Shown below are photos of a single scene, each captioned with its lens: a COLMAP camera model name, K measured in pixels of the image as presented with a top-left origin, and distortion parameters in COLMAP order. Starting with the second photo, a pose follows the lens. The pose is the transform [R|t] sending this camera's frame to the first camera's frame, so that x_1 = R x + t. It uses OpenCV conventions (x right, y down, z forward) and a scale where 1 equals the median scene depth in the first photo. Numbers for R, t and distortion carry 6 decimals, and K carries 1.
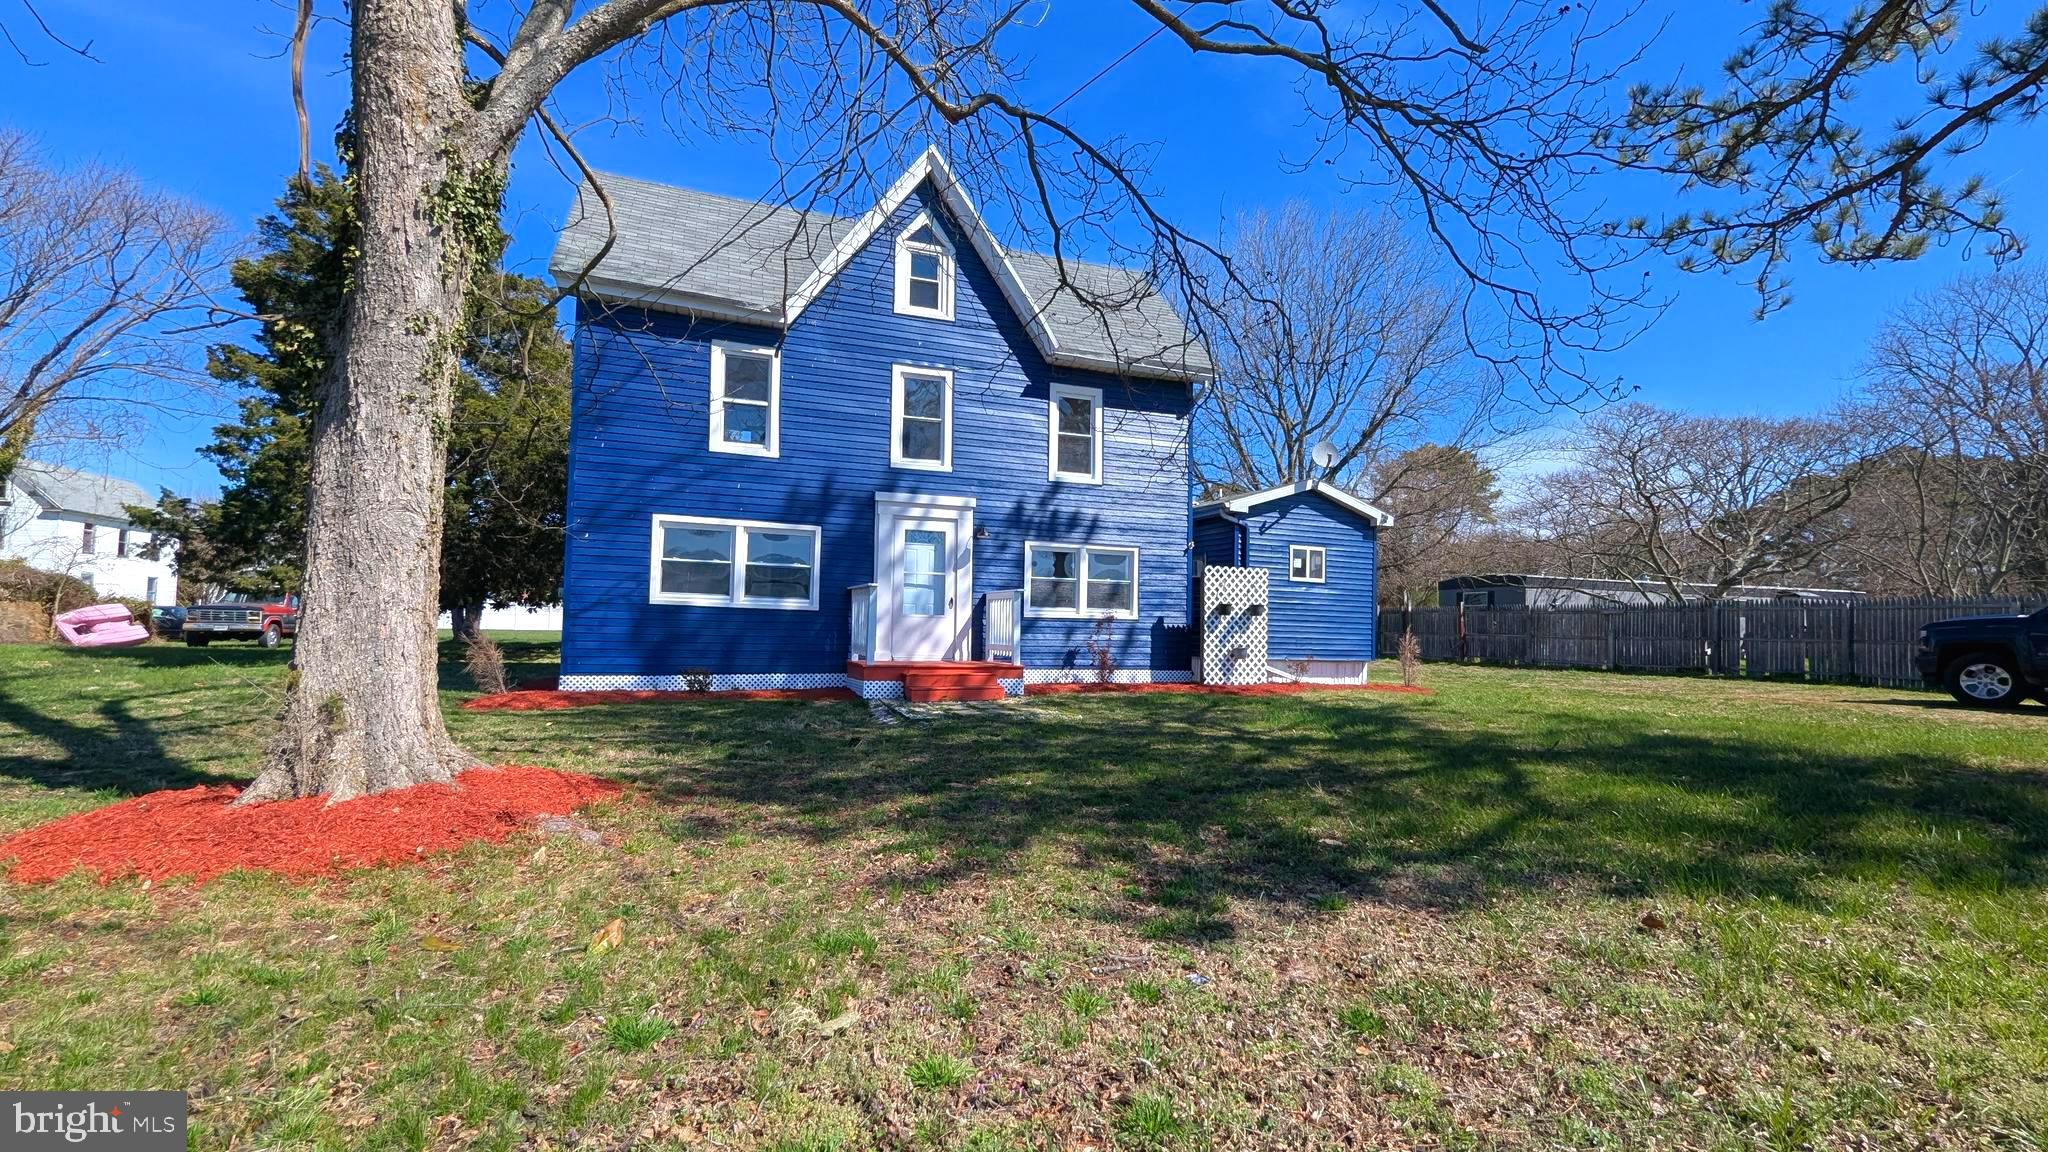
lens RADIAL K [[843.9, 0, 1029.7], [0, 843.9, 585.3], [0, 0, 1]] dist [0.001408, 0.000331]
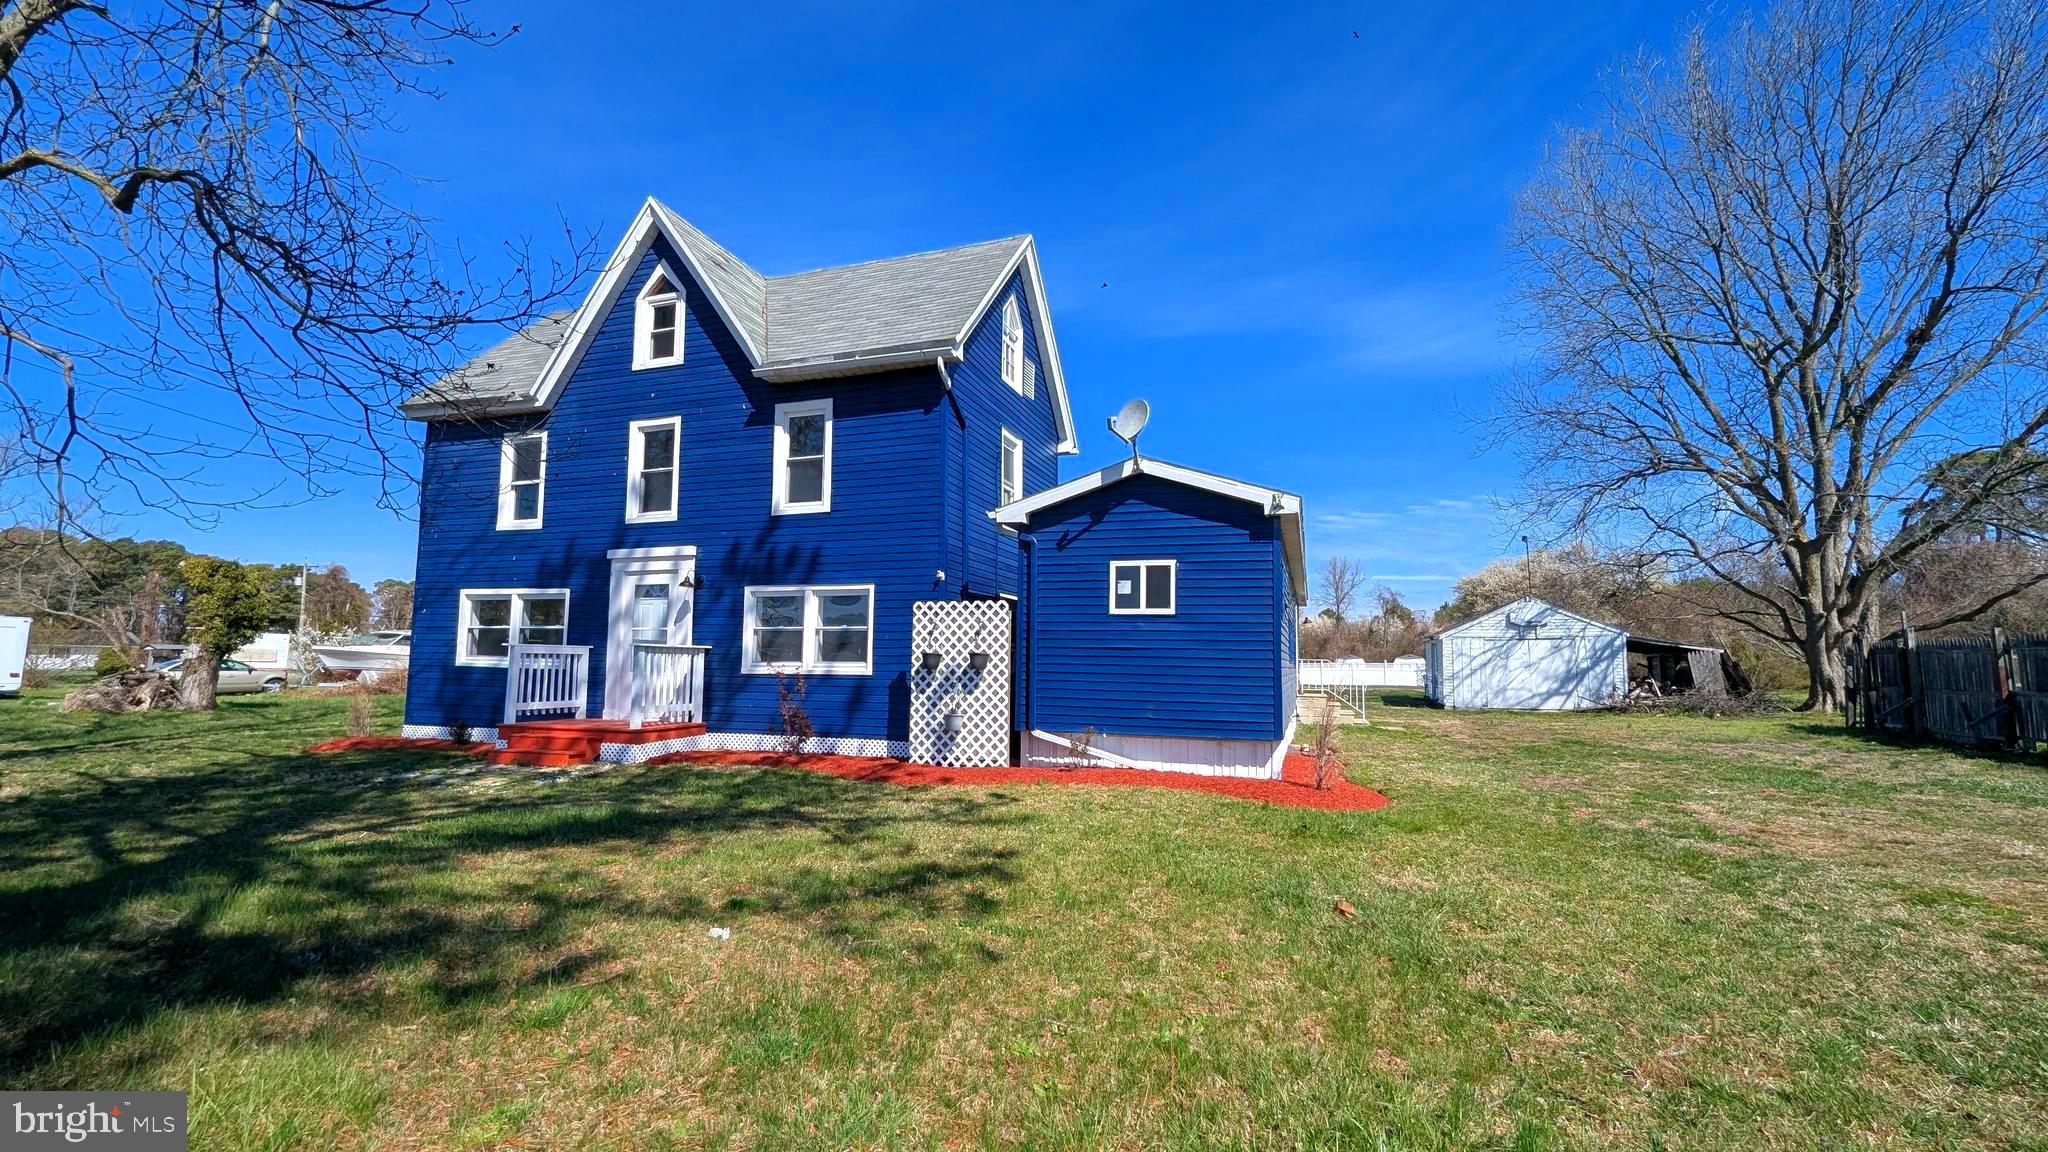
lens RADIAL K [[843.9, 0, 1029.7], [0, 843.9, 585.3], [0, 0, 1]] dist [0.001408, 0.000331]
pose [[0.771789, -0.072933, -0.631683, 0.777832], [0.035552, 0.996796, -0.071650, 0.019543], [0.634885, 0.032841, 0.771909, 0.502619]]
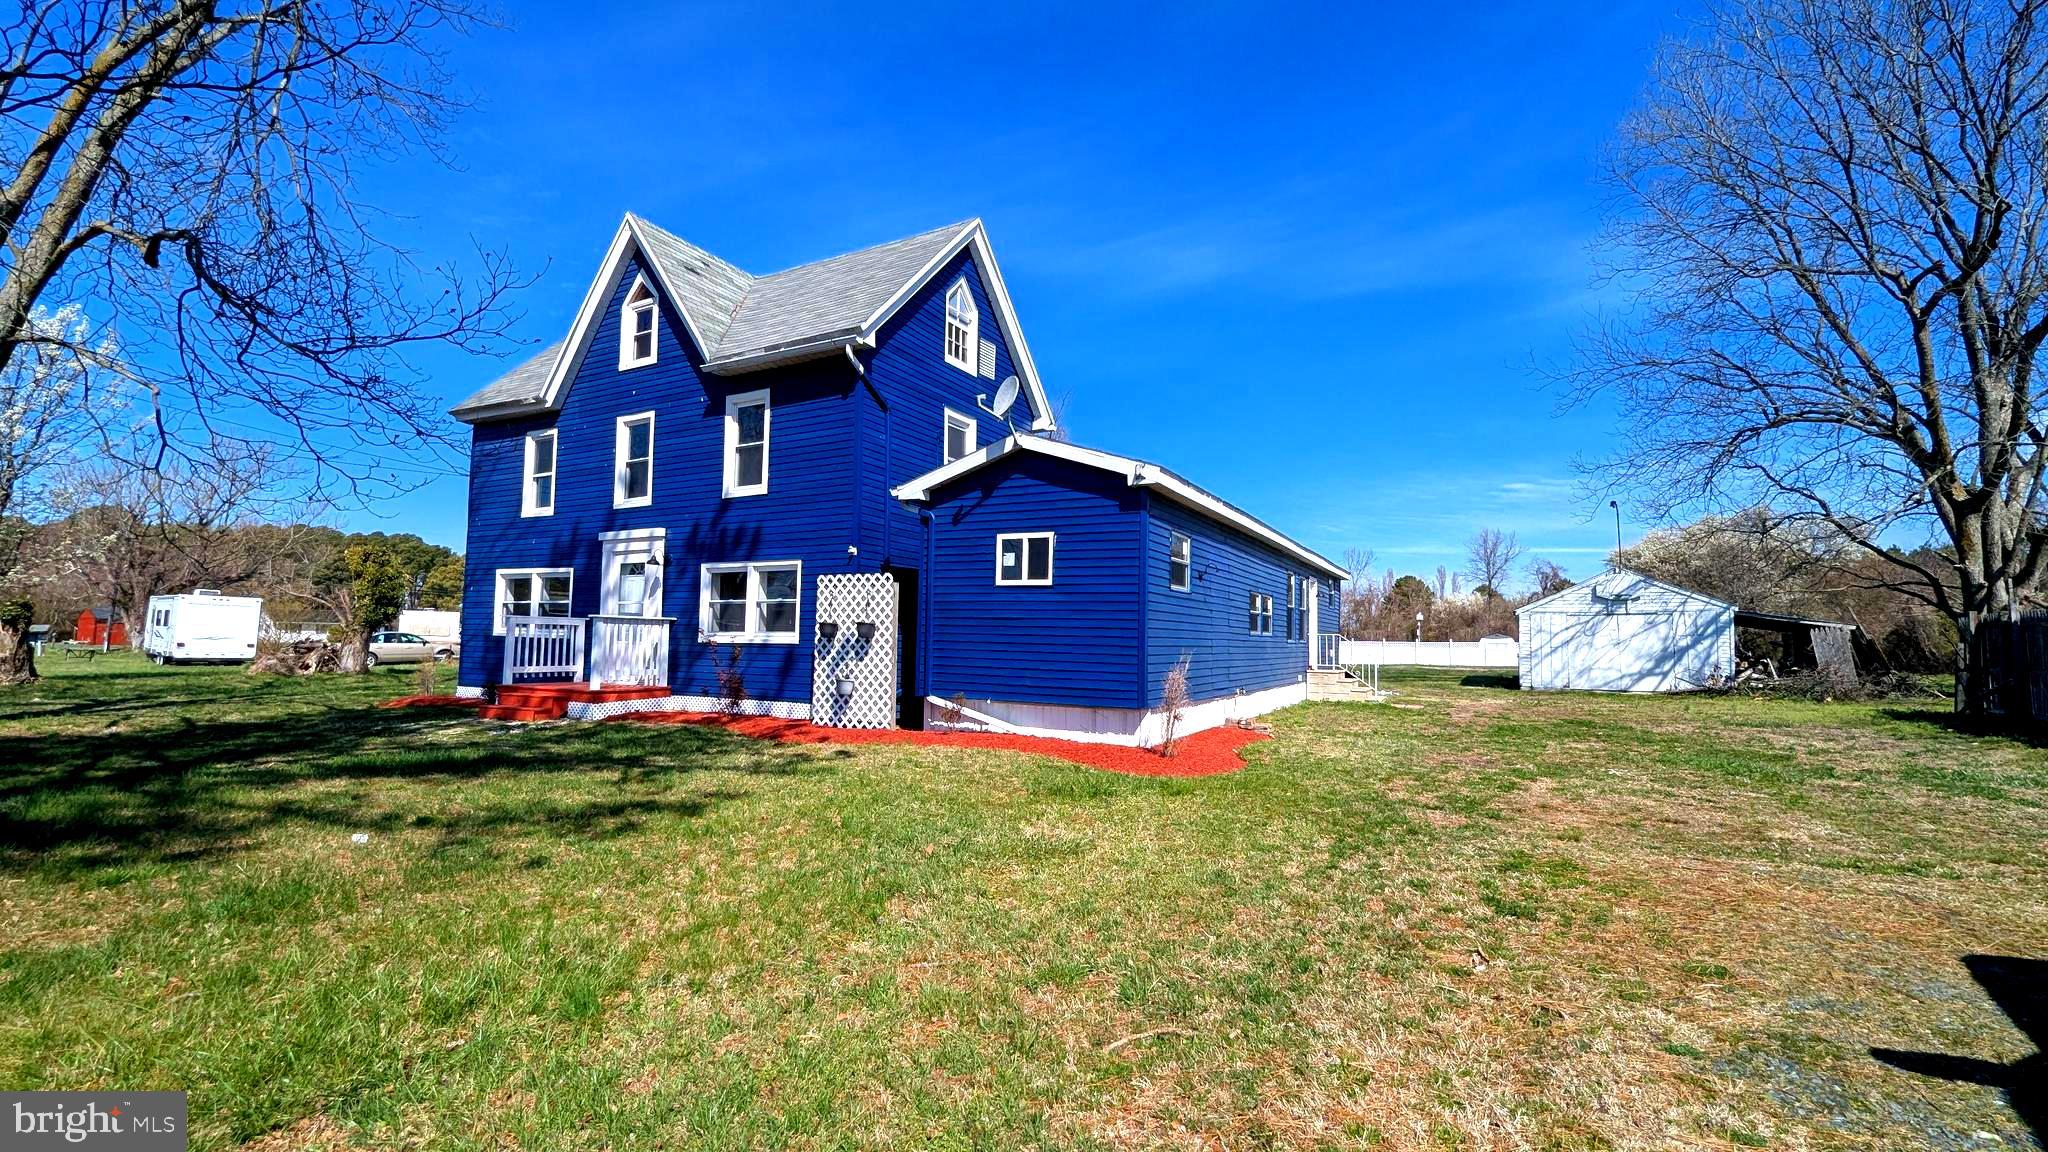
lens RADIAL K [[843.9, 0, 1029.7], [0, 843.9, 585.3], [0, 0, 1]] dist [0.001408, 0.000331]
pose [[0.653290, -0.062558, -0.754519, 0.968003], [0.034214, 0.998002, -0.053122, 0.036371], [0.756334, 0.008888, 0.654125, 0.644107]]
